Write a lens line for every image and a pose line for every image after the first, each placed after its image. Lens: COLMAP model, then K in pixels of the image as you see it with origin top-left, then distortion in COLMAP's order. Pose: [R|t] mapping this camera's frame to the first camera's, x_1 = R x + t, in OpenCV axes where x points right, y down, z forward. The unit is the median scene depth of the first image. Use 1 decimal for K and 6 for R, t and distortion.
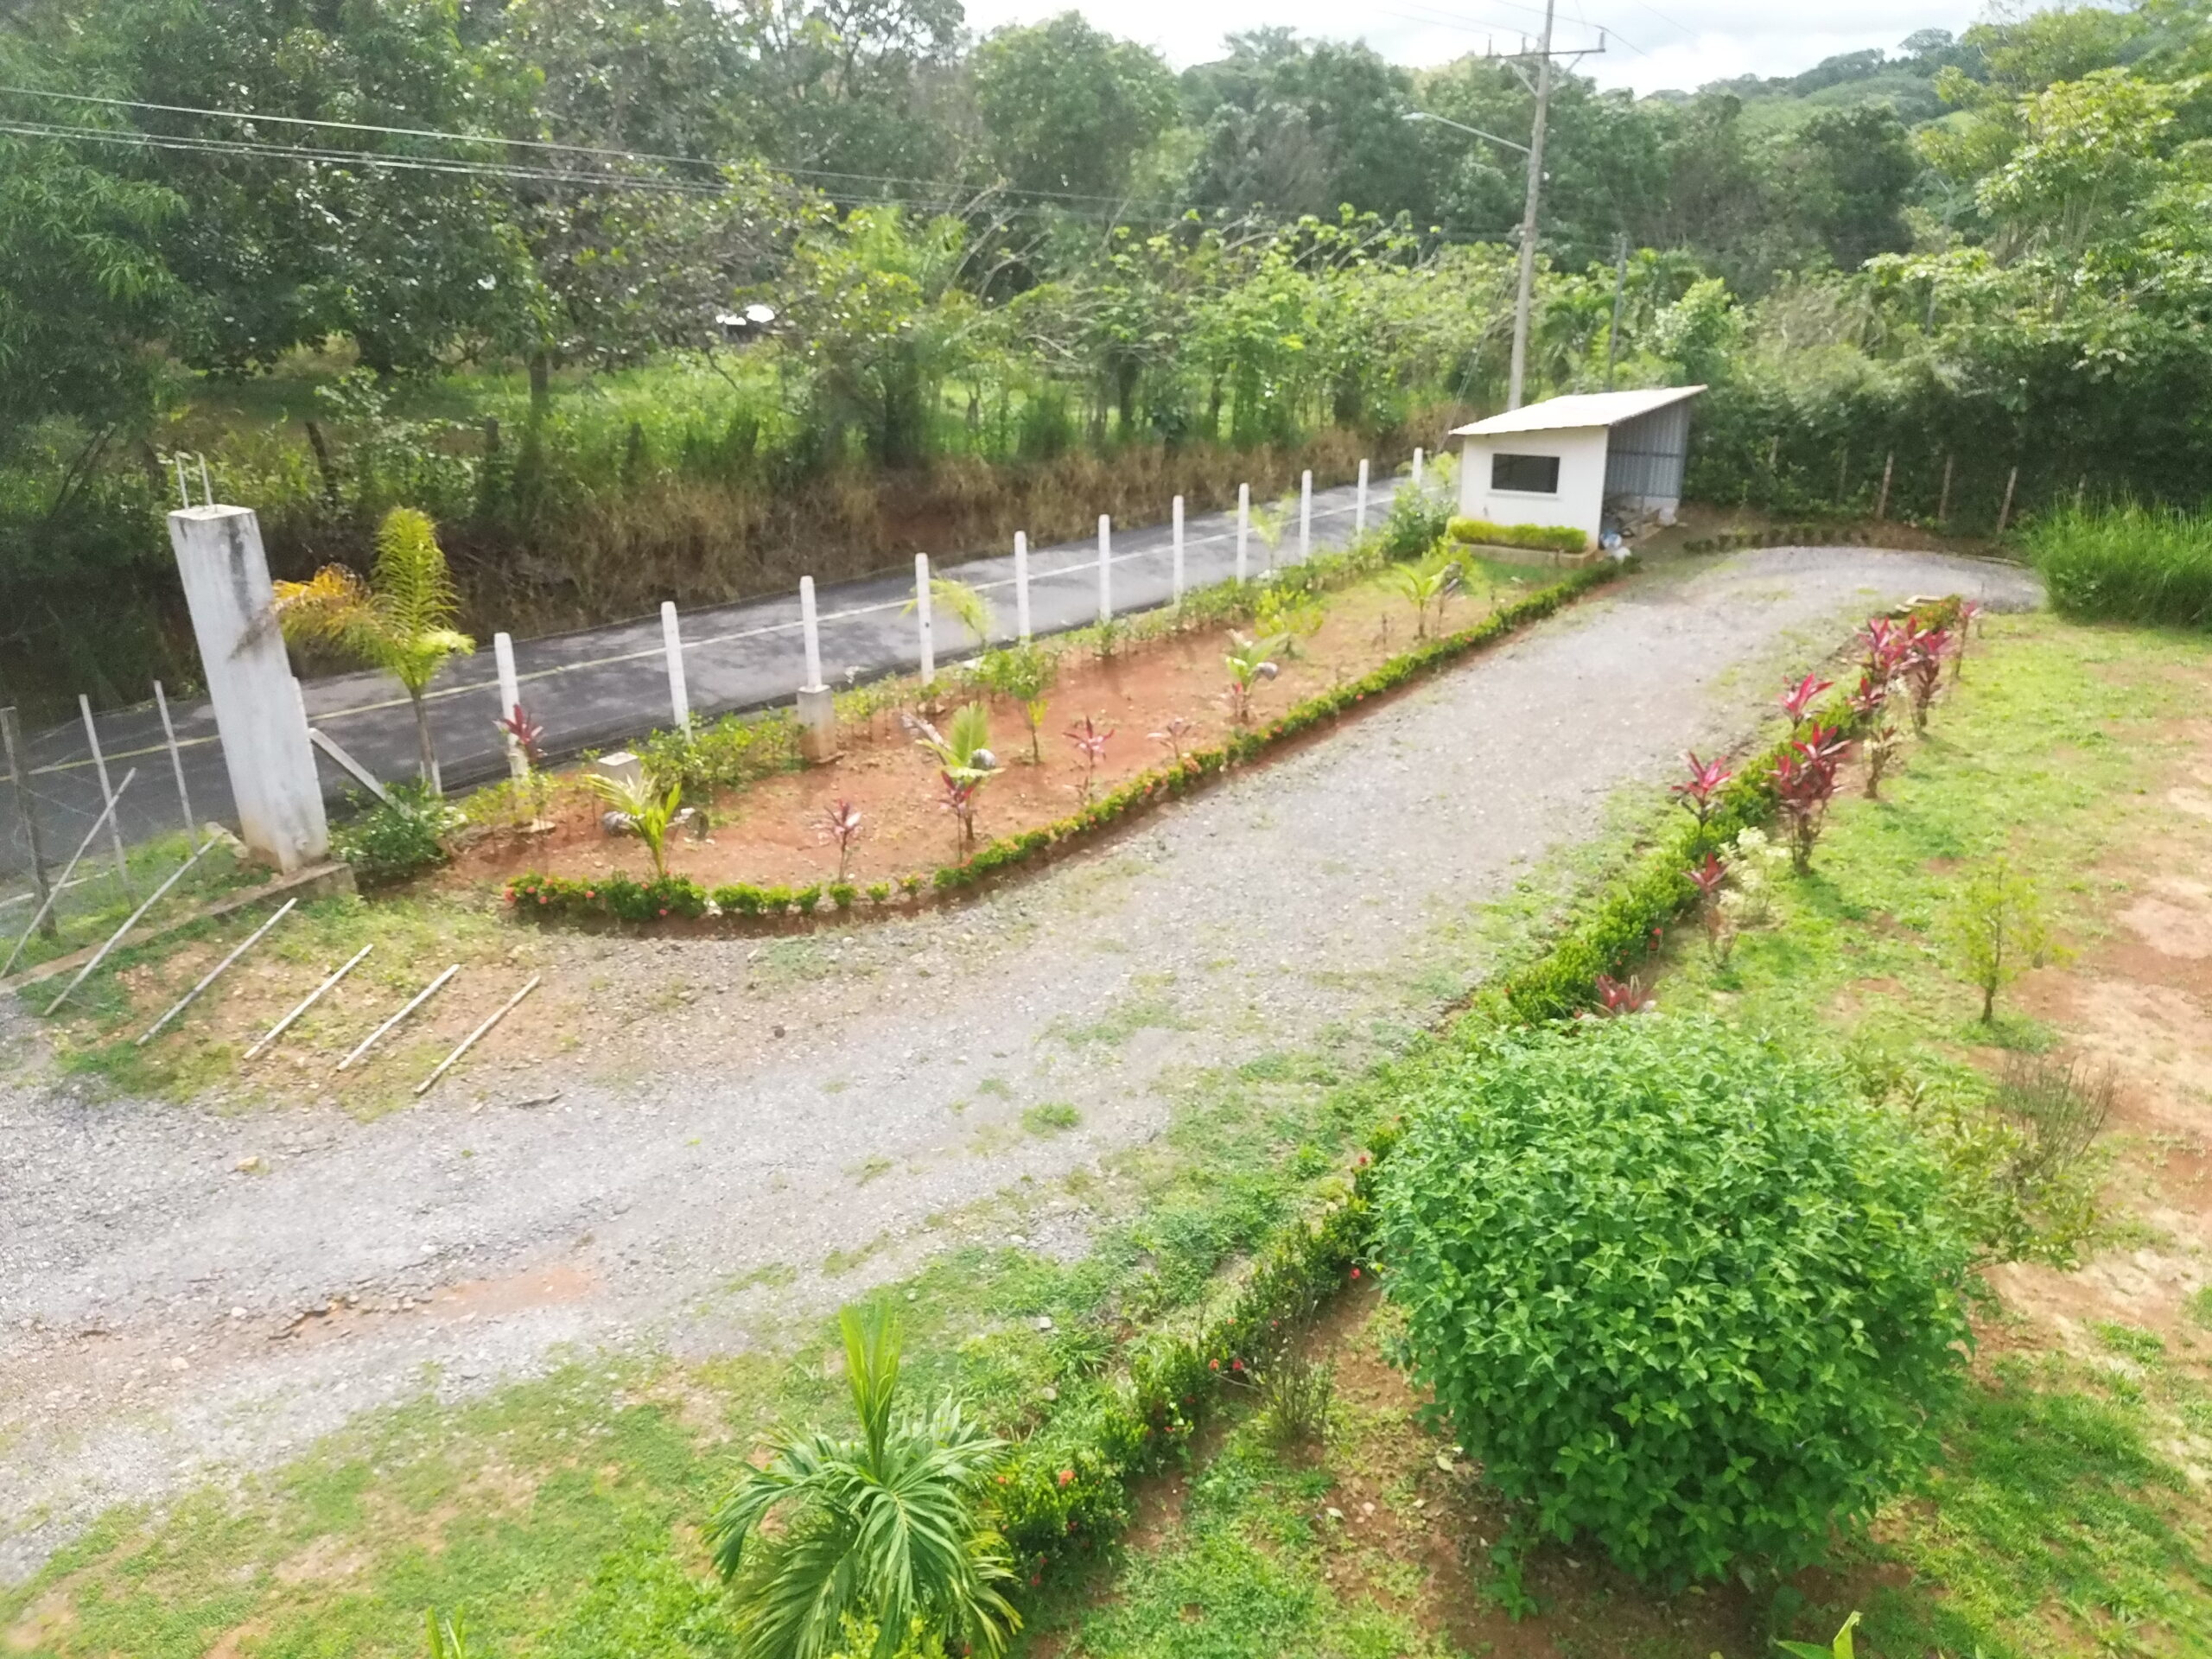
lens RADIAL K [[1552.3, 0, 1106.0], [0, 1552.3, 829.5], [0, 0, 1]] dist [0.074416, -0.071145]
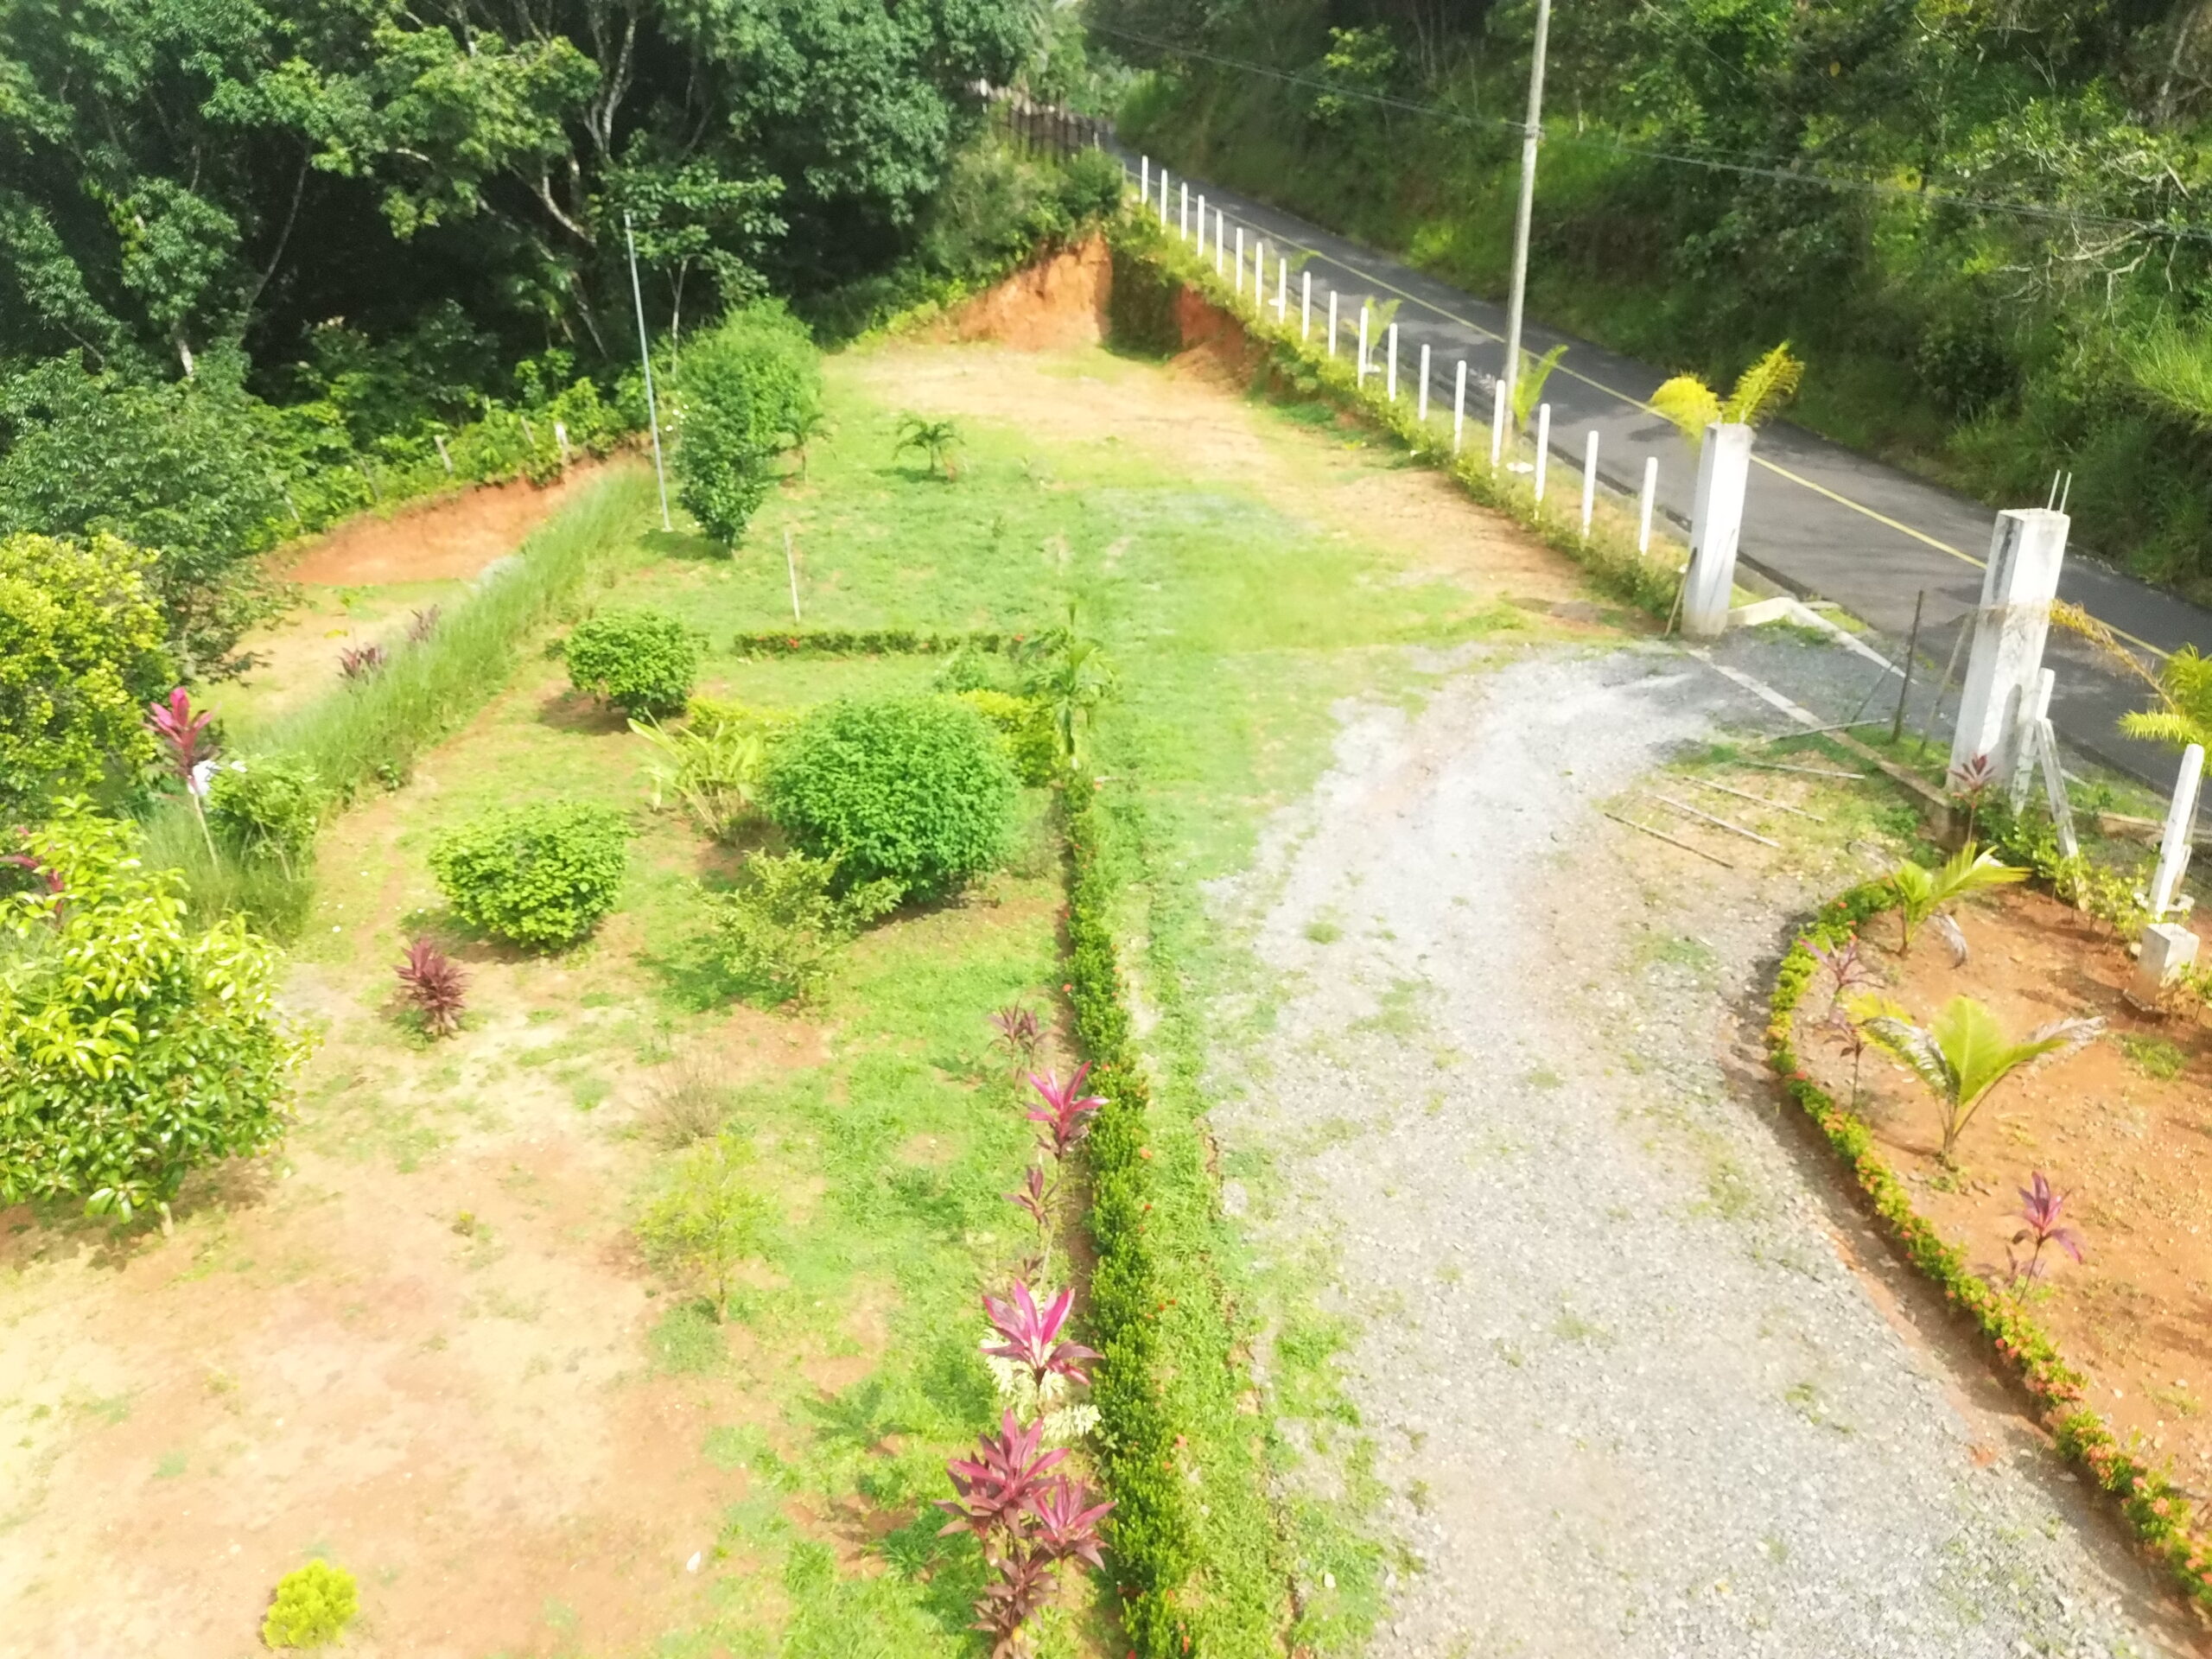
lens RADIAL K [[1574.8, 0, 1116.9], [0, 1574.8, 822.0], [0, 0, 1]] dist [0.068350, -0.075036]
pose [[-0.791295, 0.238934, -0.562816, 0.659694], [-0.205286, 0.763235, 0.612642, -0.538586], [0.575942, 0.600319, -0.554895, 1.199778]]
